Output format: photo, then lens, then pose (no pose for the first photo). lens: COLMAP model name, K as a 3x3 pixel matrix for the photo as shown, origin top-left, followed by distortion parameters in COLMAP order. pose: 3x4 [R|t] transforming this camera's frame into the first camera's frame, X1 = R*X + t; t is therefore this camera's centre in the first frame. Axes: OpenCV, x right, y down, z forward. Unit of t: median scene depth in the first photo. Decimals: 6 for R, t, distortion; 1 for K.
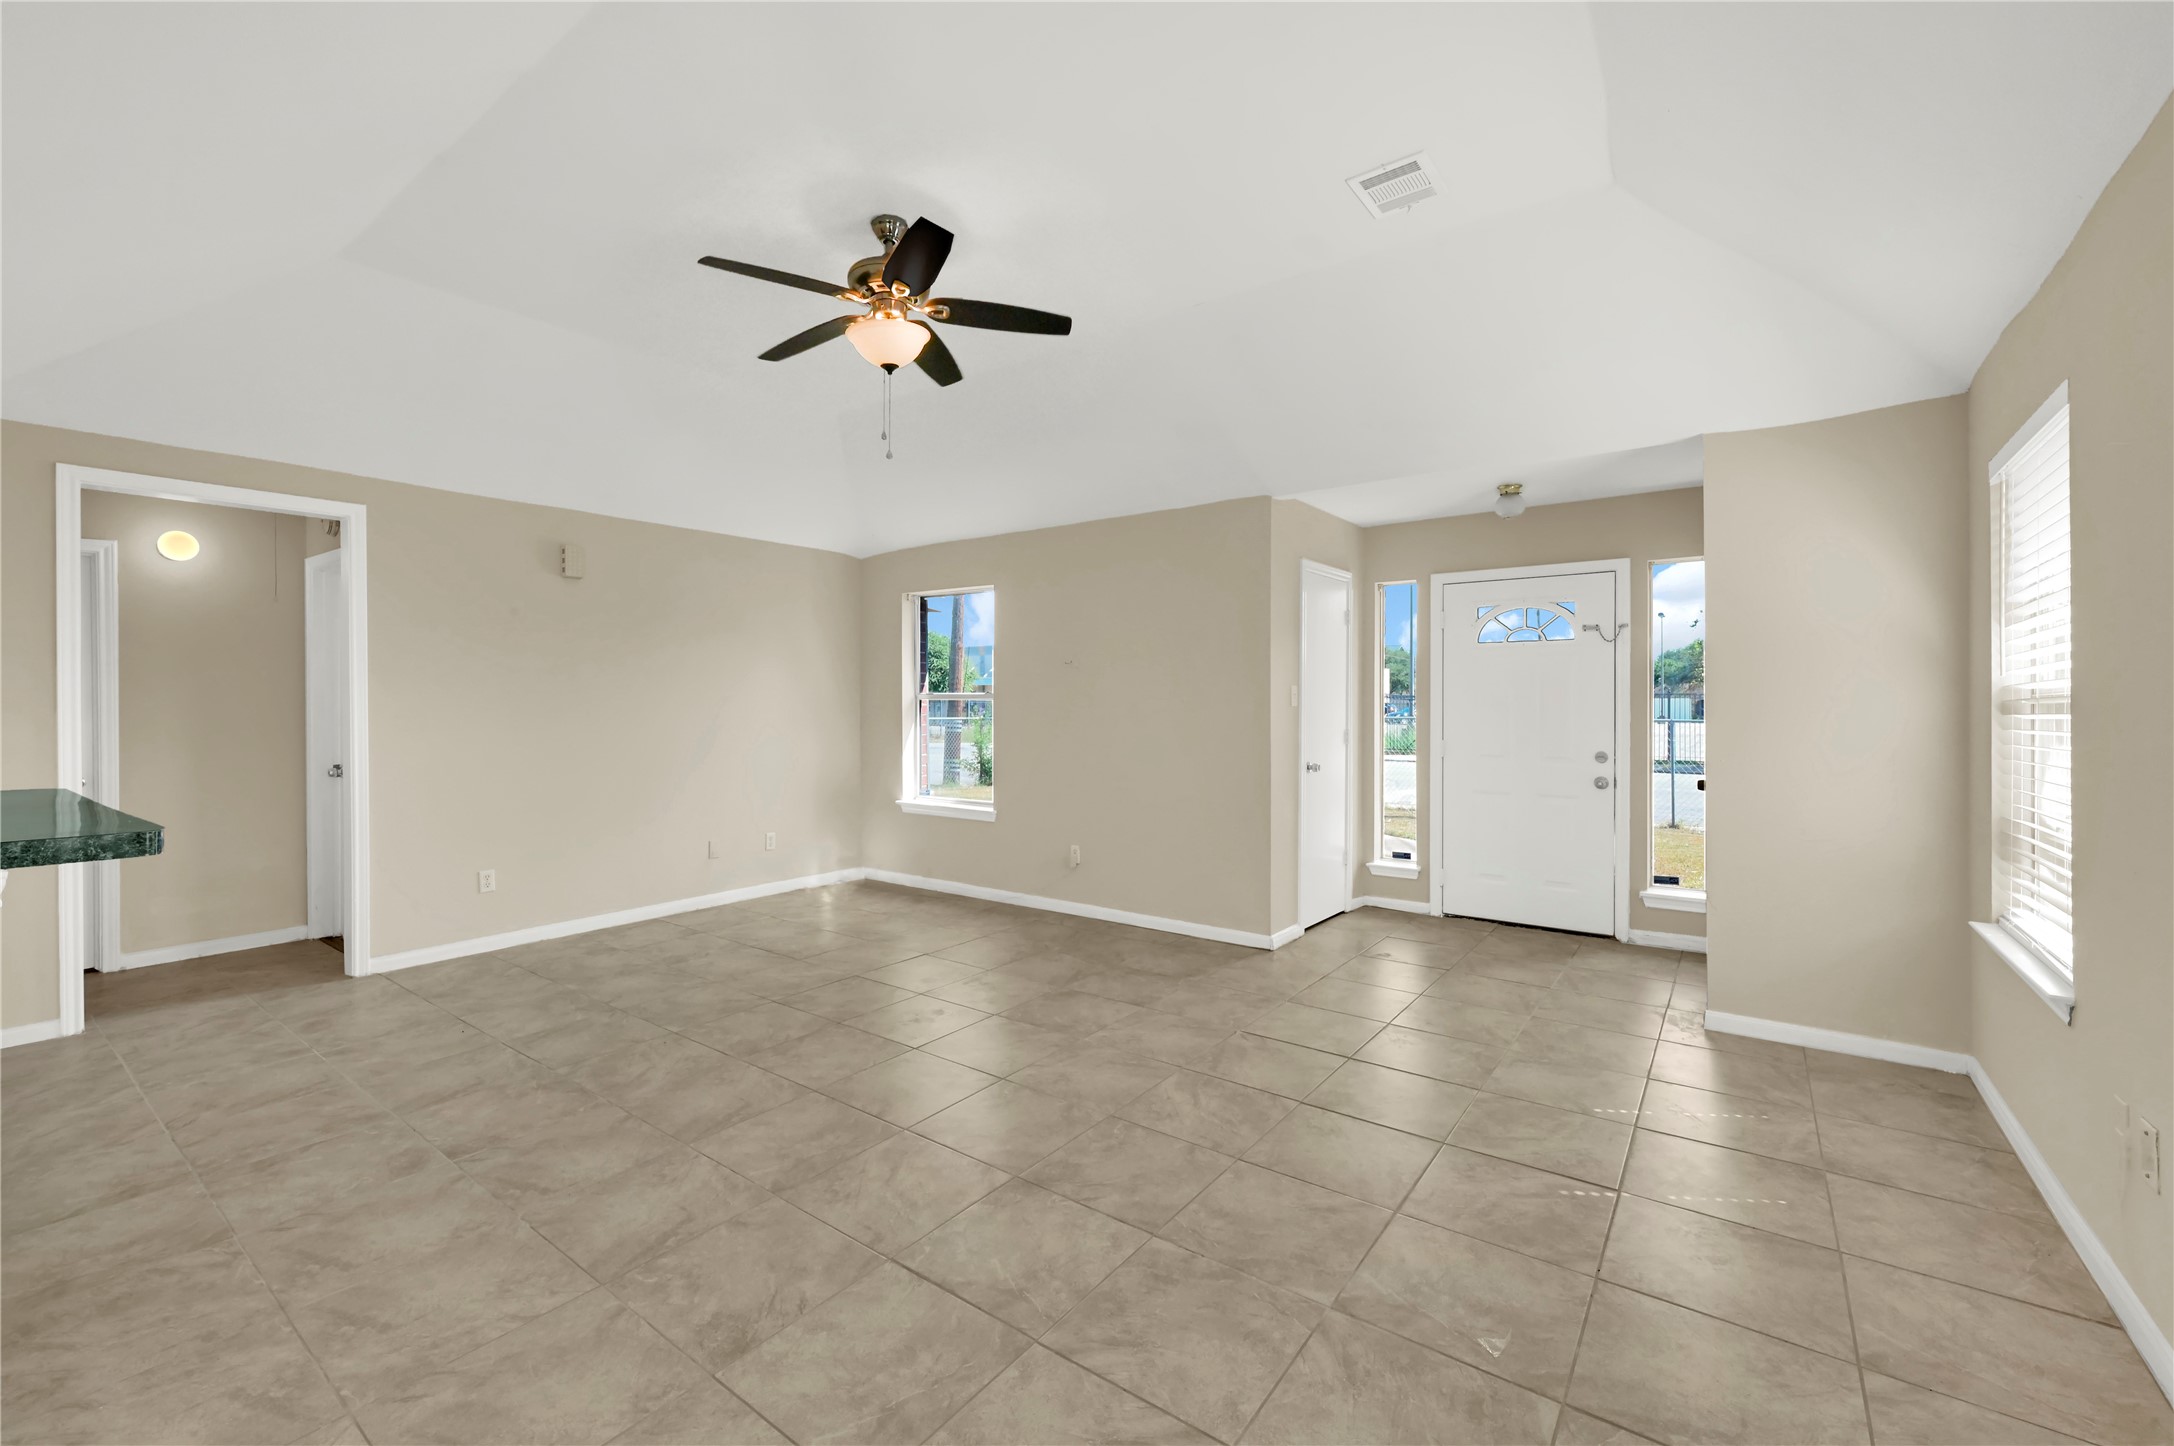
lens RADIAL K [[886.0, 0, 1094.5], [0, 886.0, 718.8], [0, 0, 1]] dist [0.000519, -0.000028]
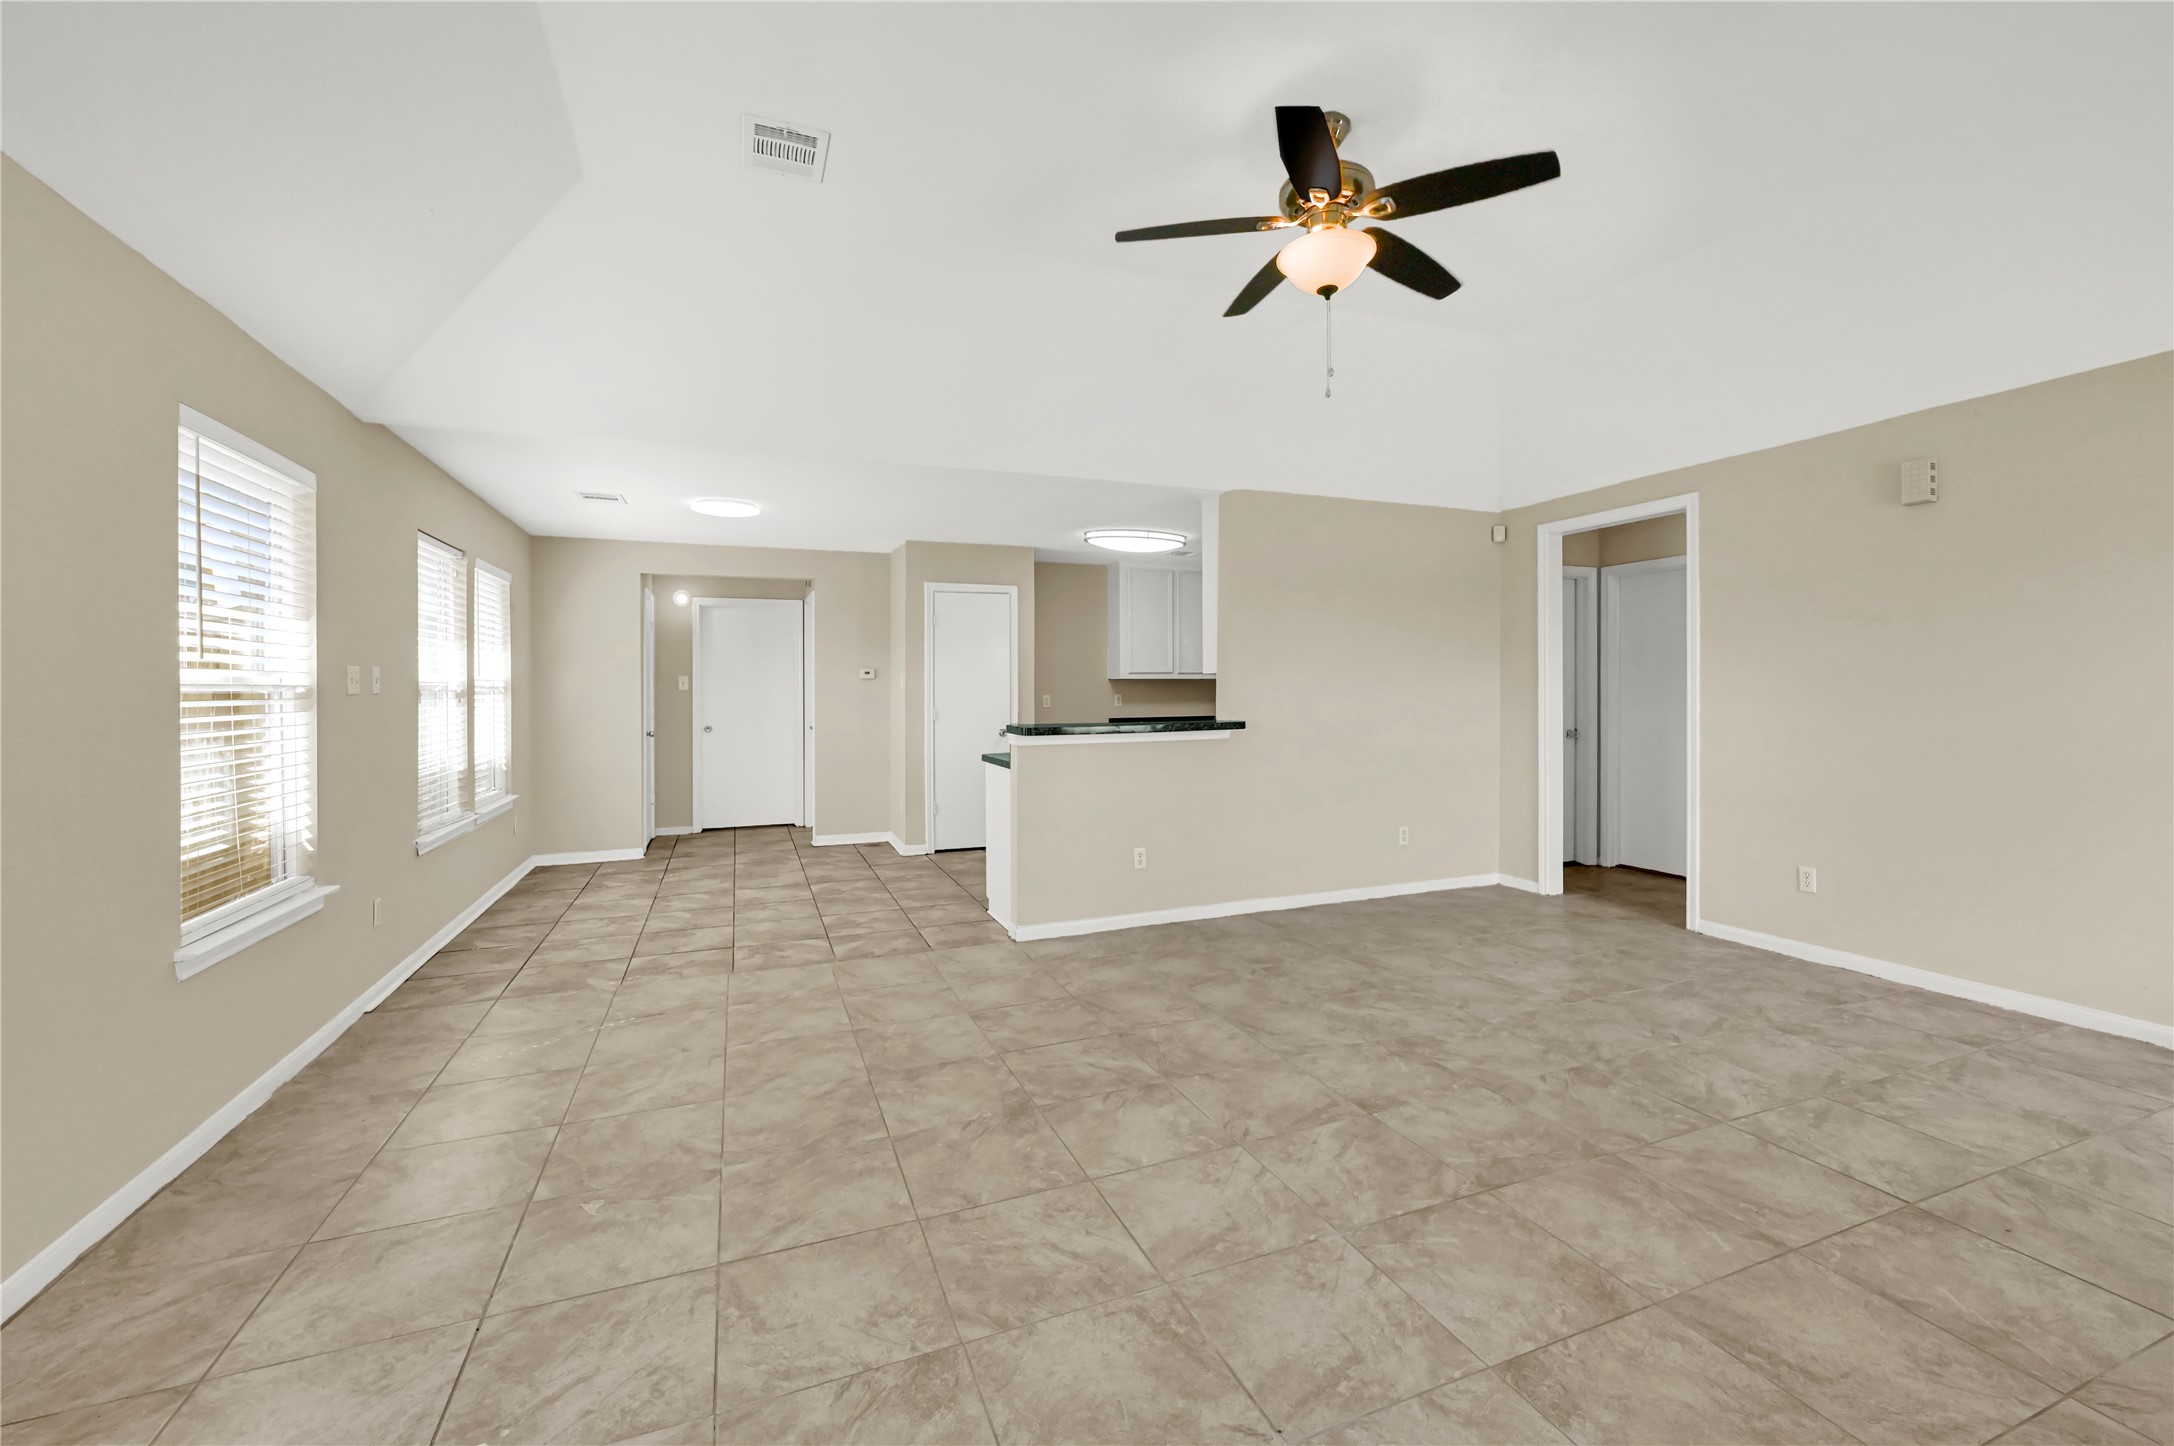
lens RADIAL K [[887.5, 0, 1087.9], [0, 887.5, 706.9], [0, 0, 1]] dist [0.001316, 0.000003]
pose [[-0.529334, 0.024839, -0.848050, 0.635832], [-0.002197, 0.999528, 0.030647, -0.018126], [0.848411, 0.018086, -0.529029, 1.276819]]
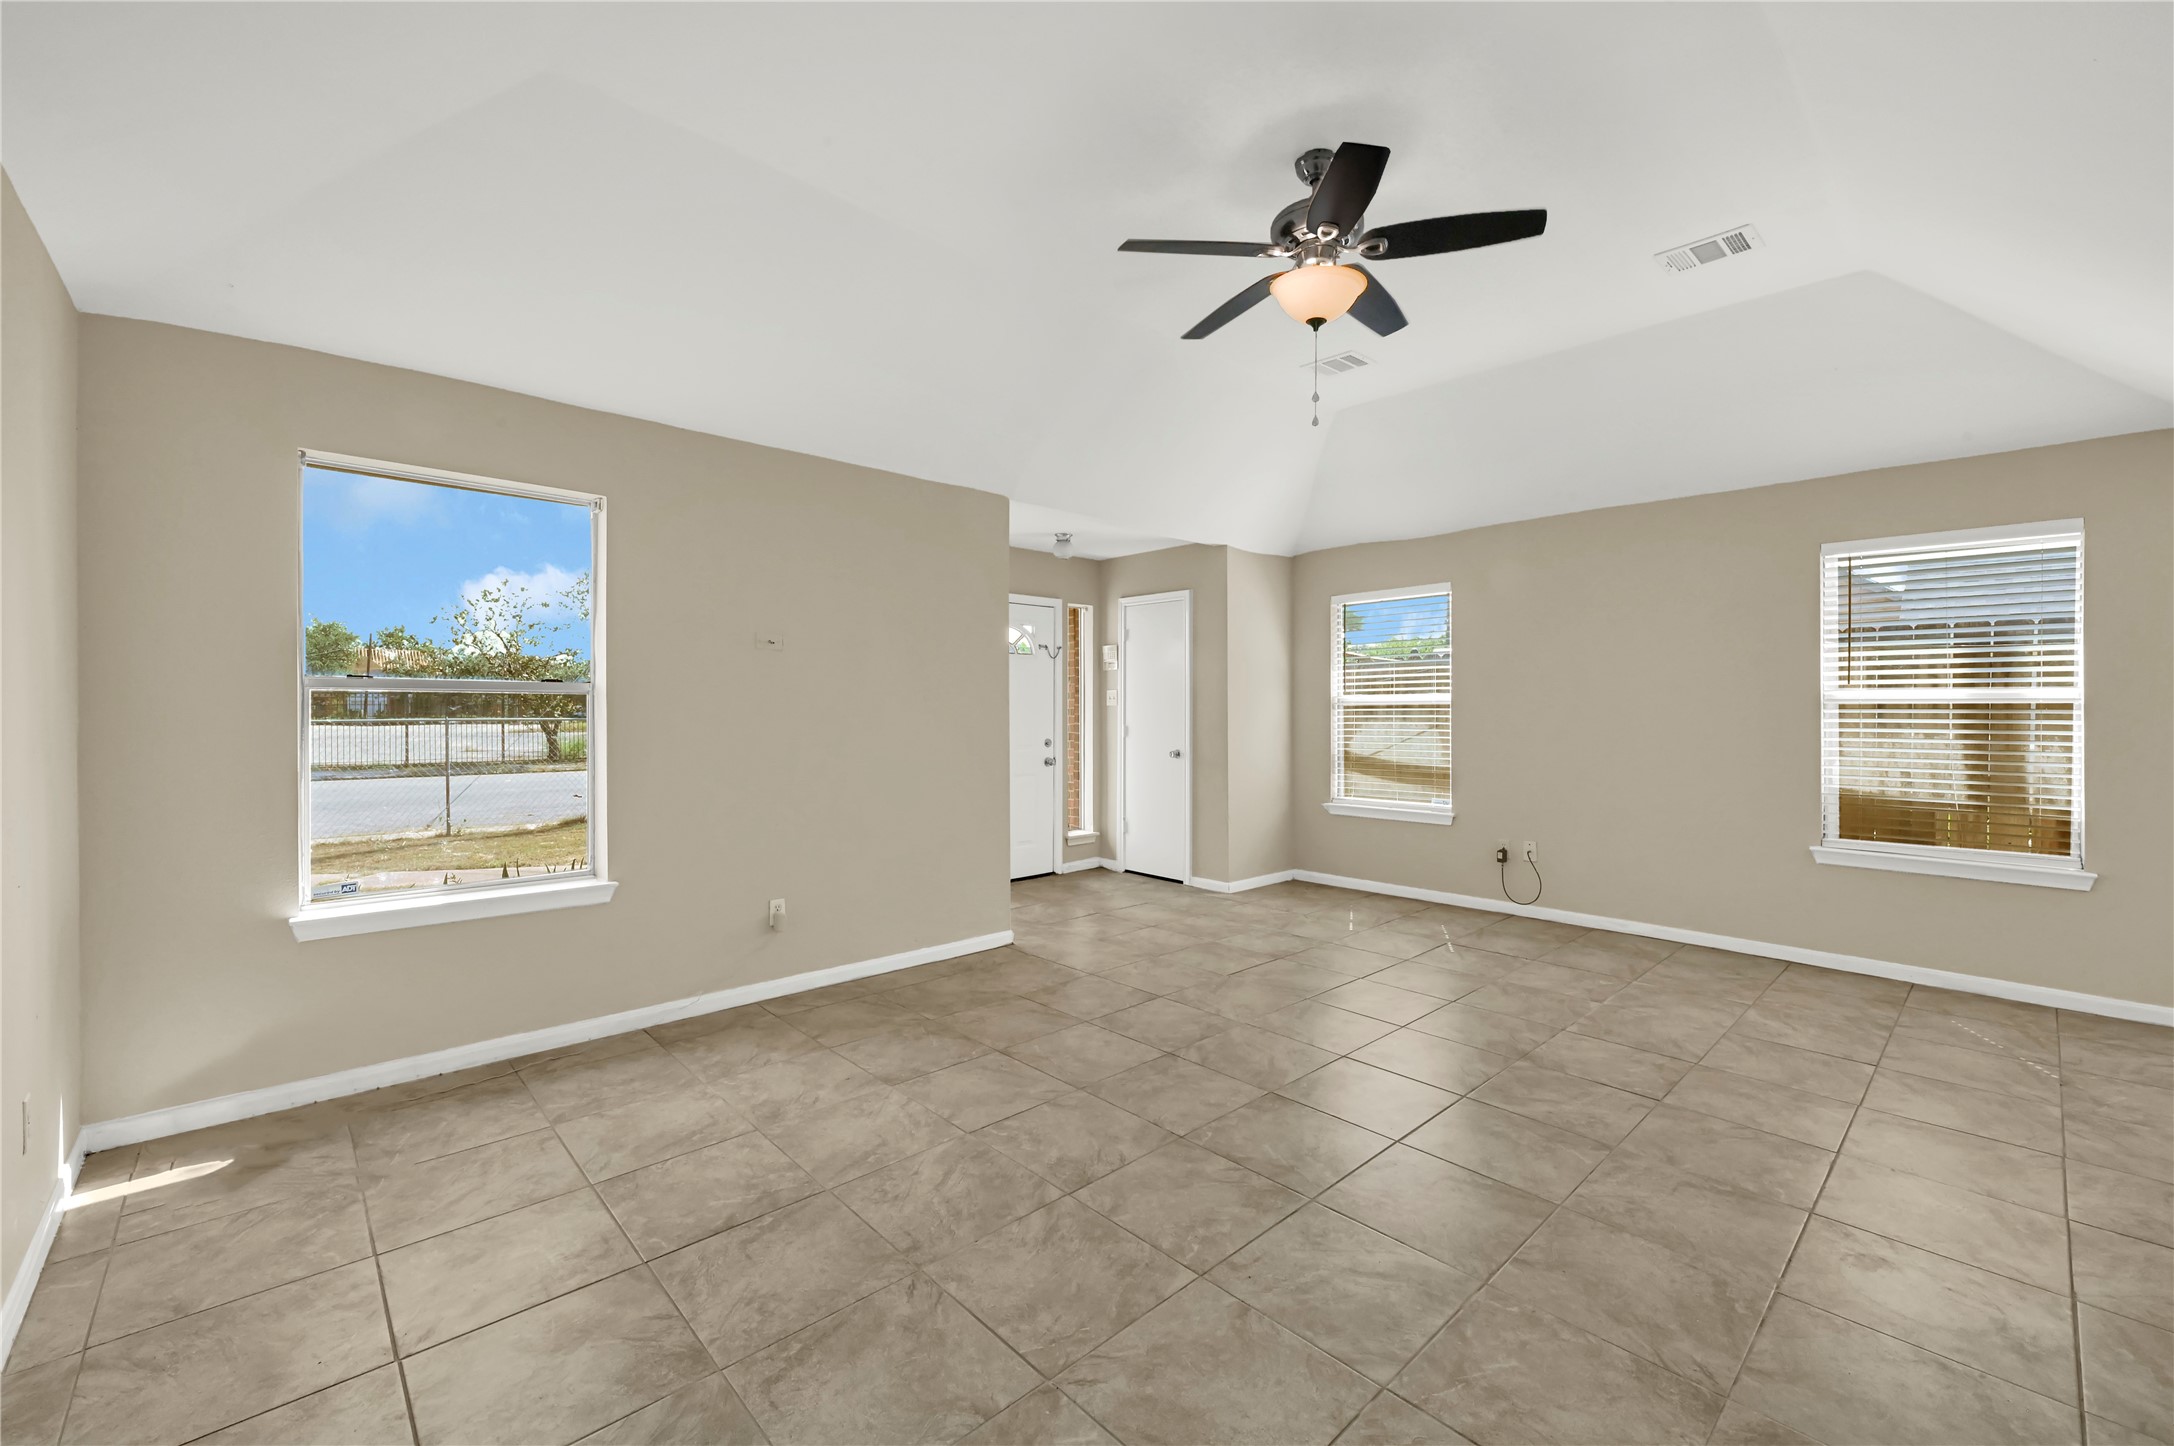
lens RADIAL K [[887.5, 0, 1087.9], [0, 887.5, 706.9], [0, 0, 1]] dist [0.001316, 0.000003]
pose [[0.179024, 0.001575, 0.983843, -1.170390], [0.012737, 0.999911, -0.003919, -0.008340], [-0.983762, 0.013233, 0.178988, 1.080308]]
